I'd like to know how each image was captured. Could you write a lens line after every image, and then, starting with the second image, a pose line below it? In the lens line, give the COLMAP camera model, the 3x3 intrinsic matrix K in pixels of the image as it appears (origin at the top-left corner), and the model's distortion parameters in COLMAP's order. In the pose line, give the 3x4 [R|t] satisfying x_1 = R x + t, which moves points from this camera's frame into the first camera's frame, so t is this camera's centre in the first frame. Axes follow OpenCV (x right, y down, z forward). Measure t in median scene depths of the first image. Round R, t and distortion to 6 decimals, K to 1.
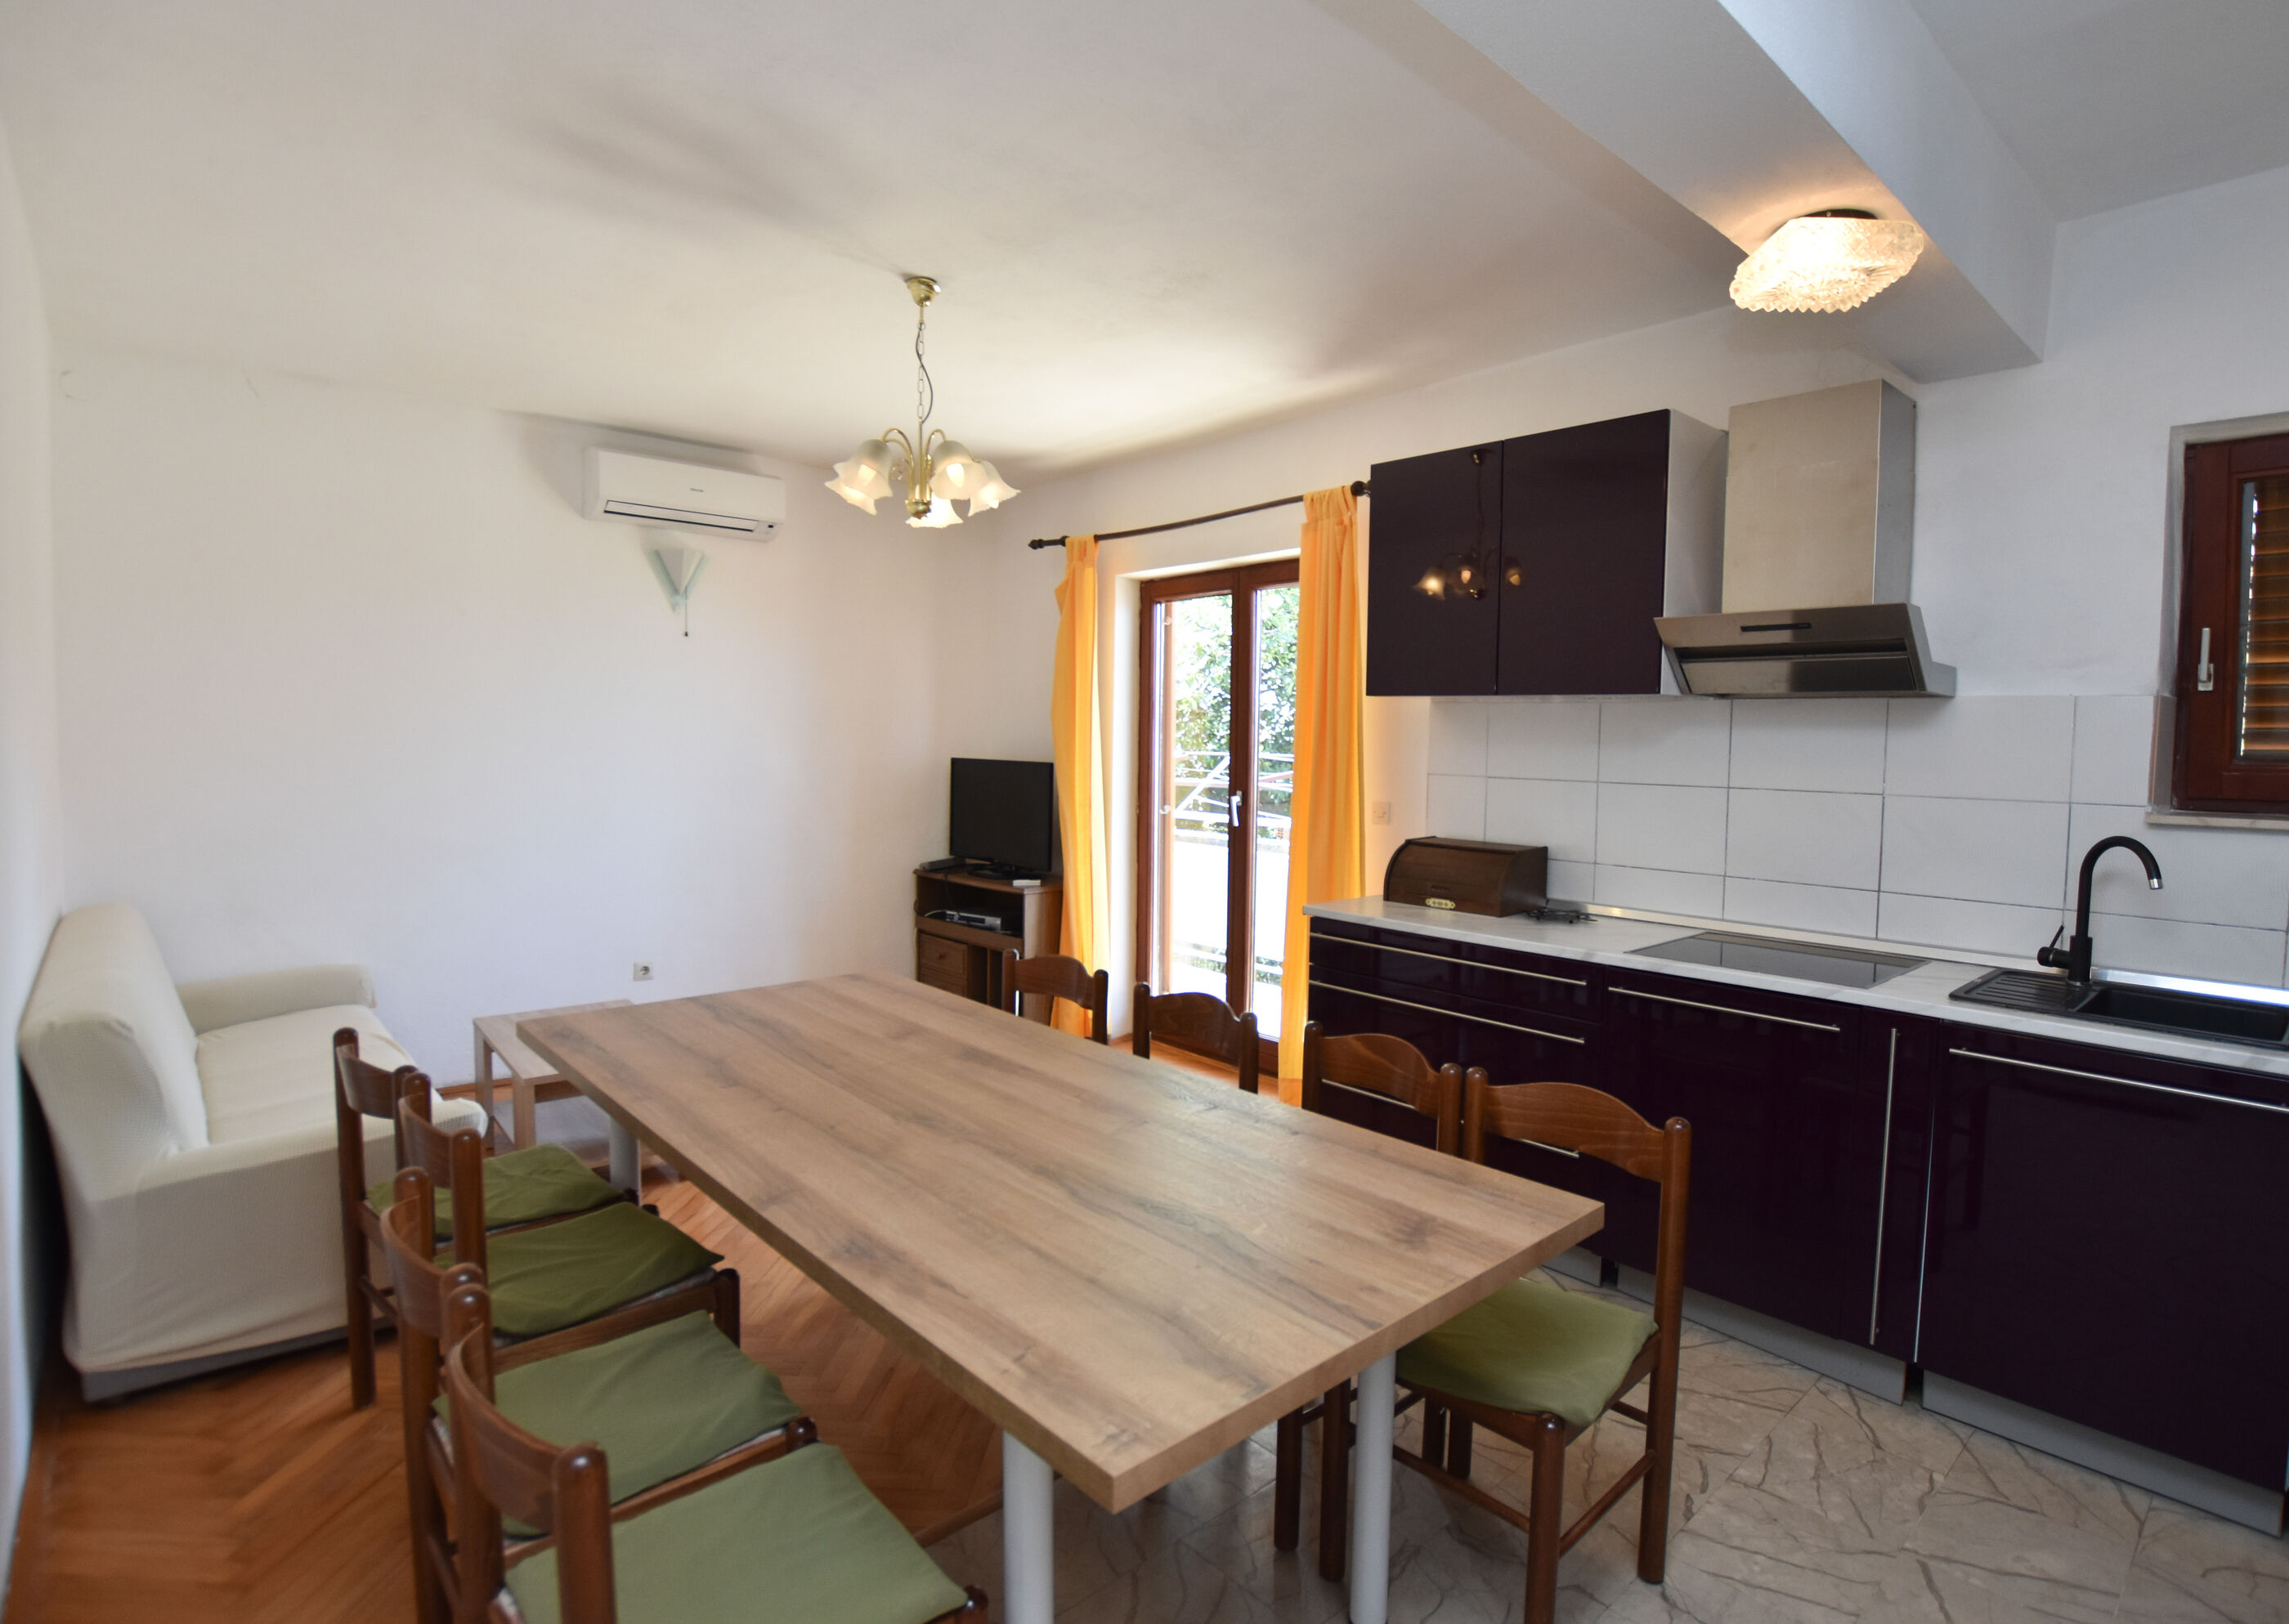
lens RADIAL K [[1154.1, 0, 1149.1], [0, 1154.1, 759.9], [0, 0, 1]] dist [-0.001242, -0.000197]
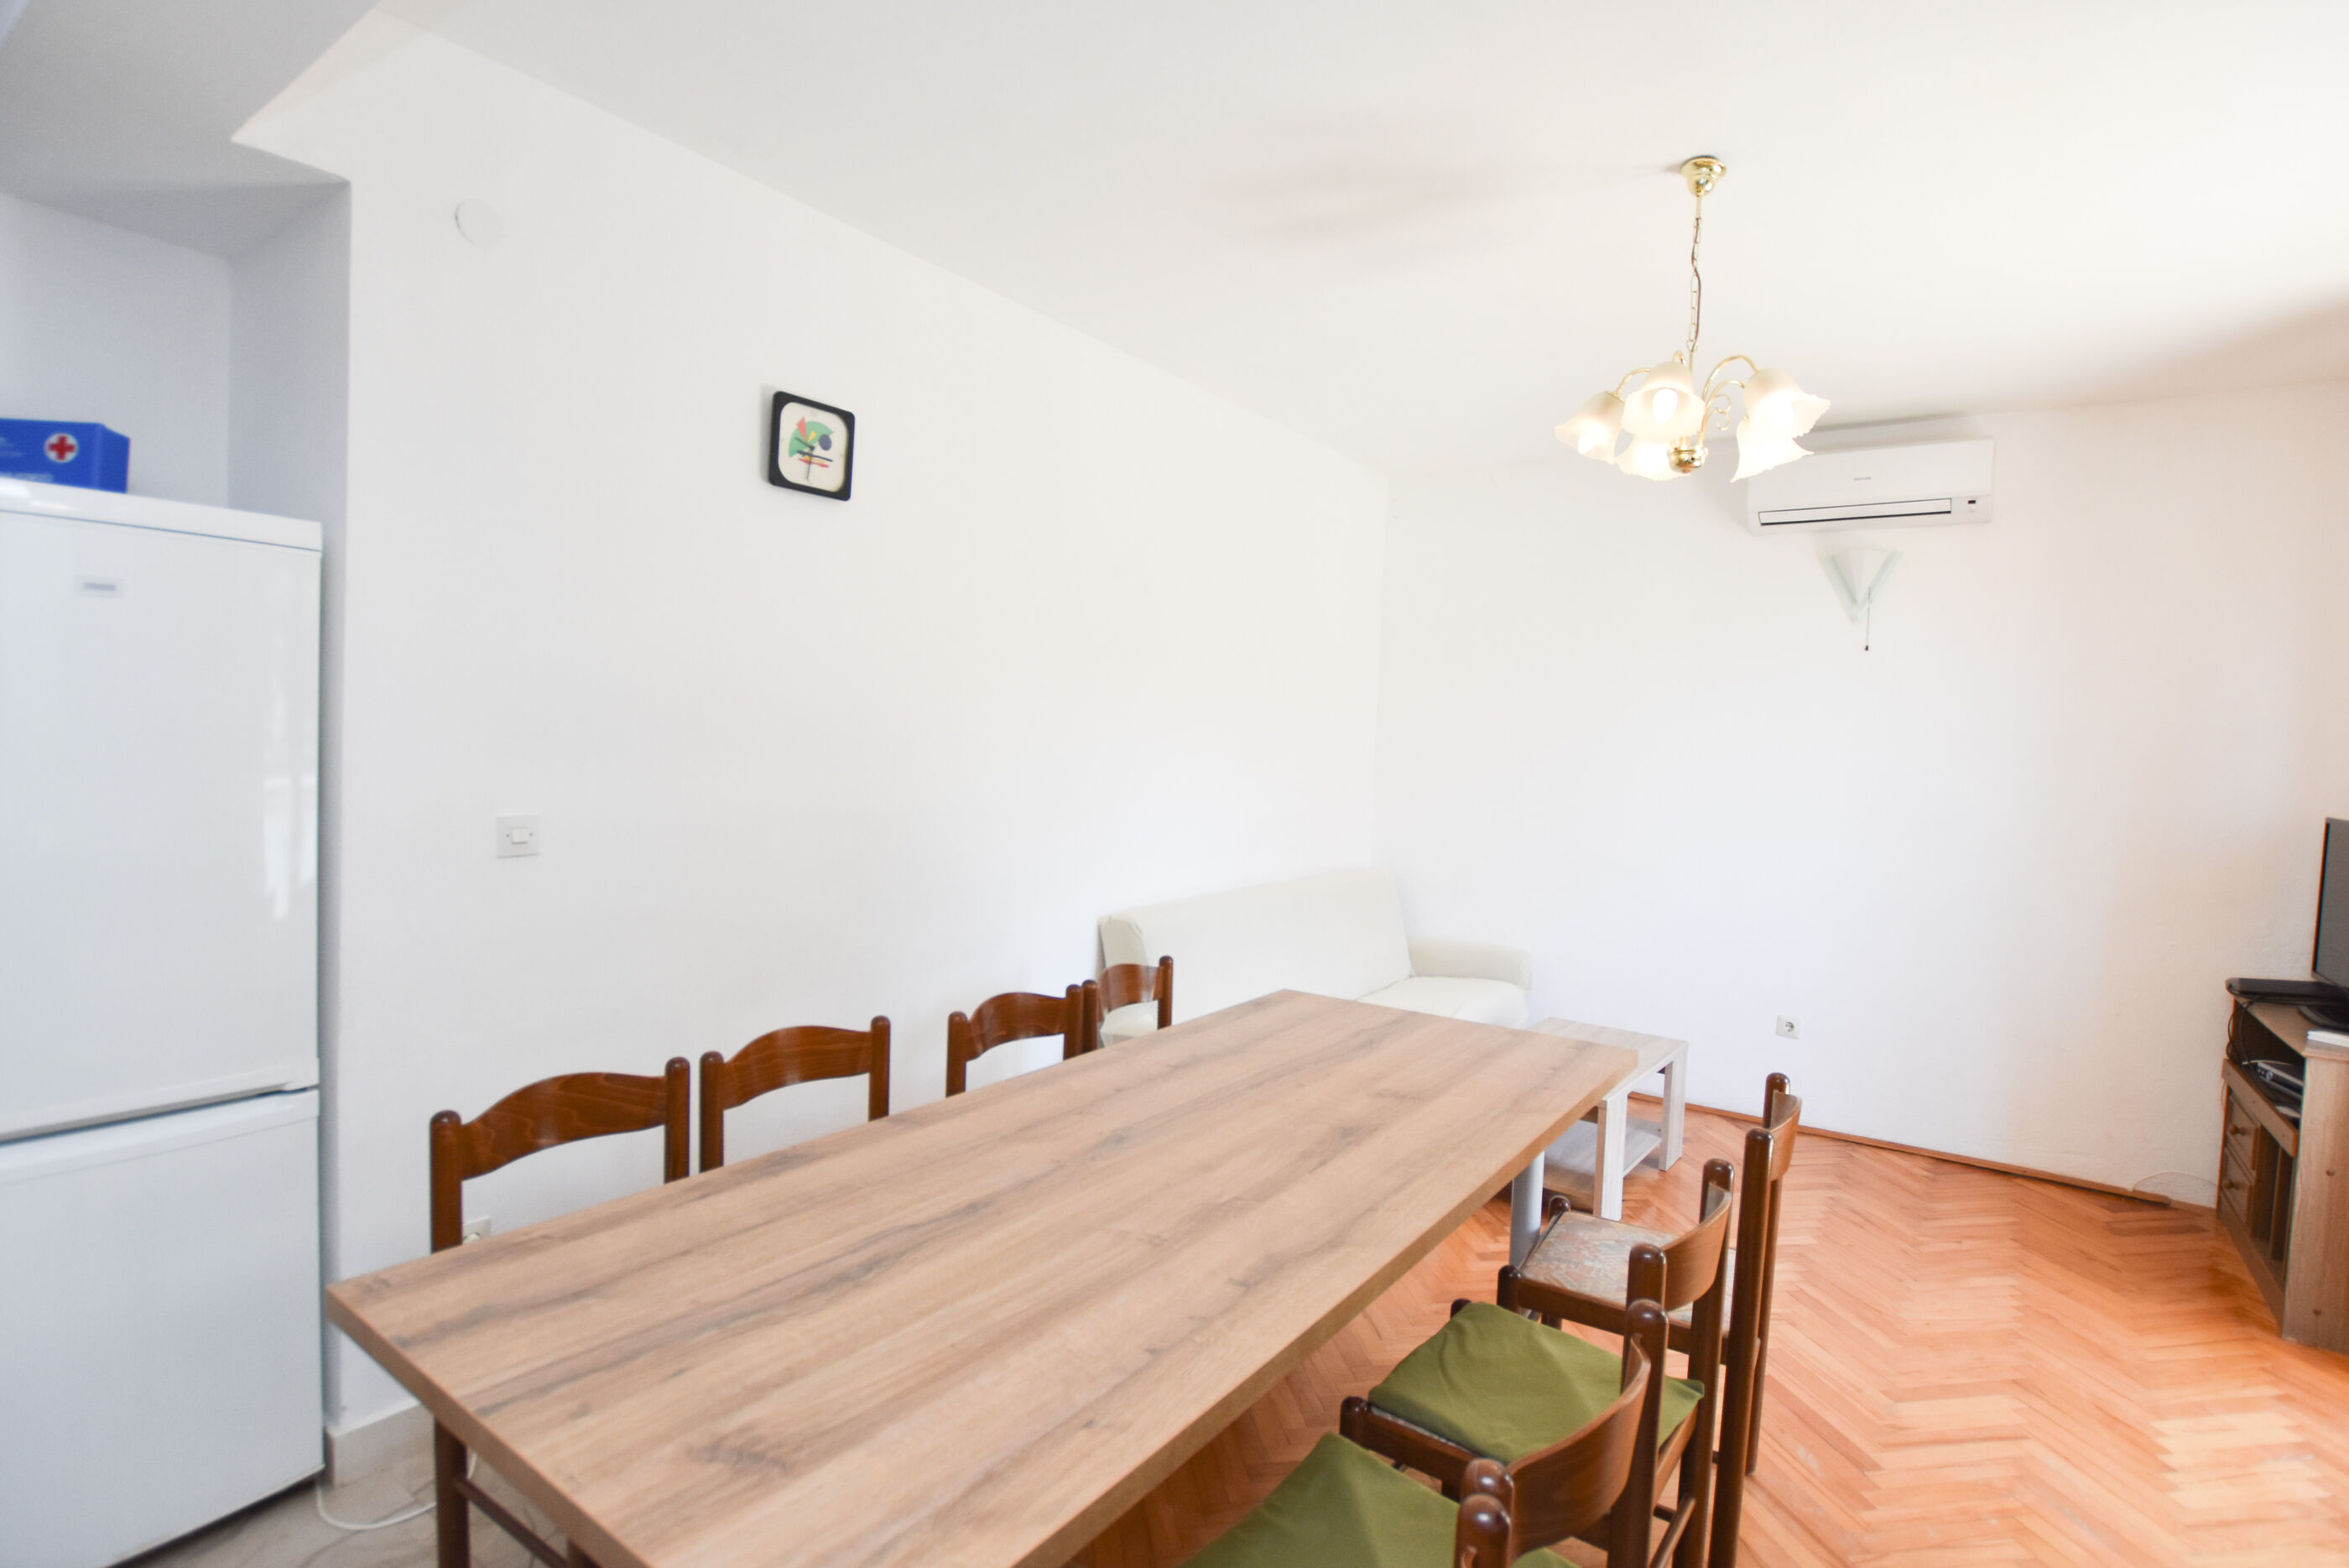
lens RADIAL K [[1094.2, 0, 1175.5], [0, 1094.2, 775.2], [0, 0, 1]] dist [-0.027021, 0.001010]
pose [[0.235128, 0.027173, -0.971585, 0.561266], [-0.052604, 0.998500, 0.015195, -0.003008], [0.970540, 0.047537, 0.236205, 0.682712]]
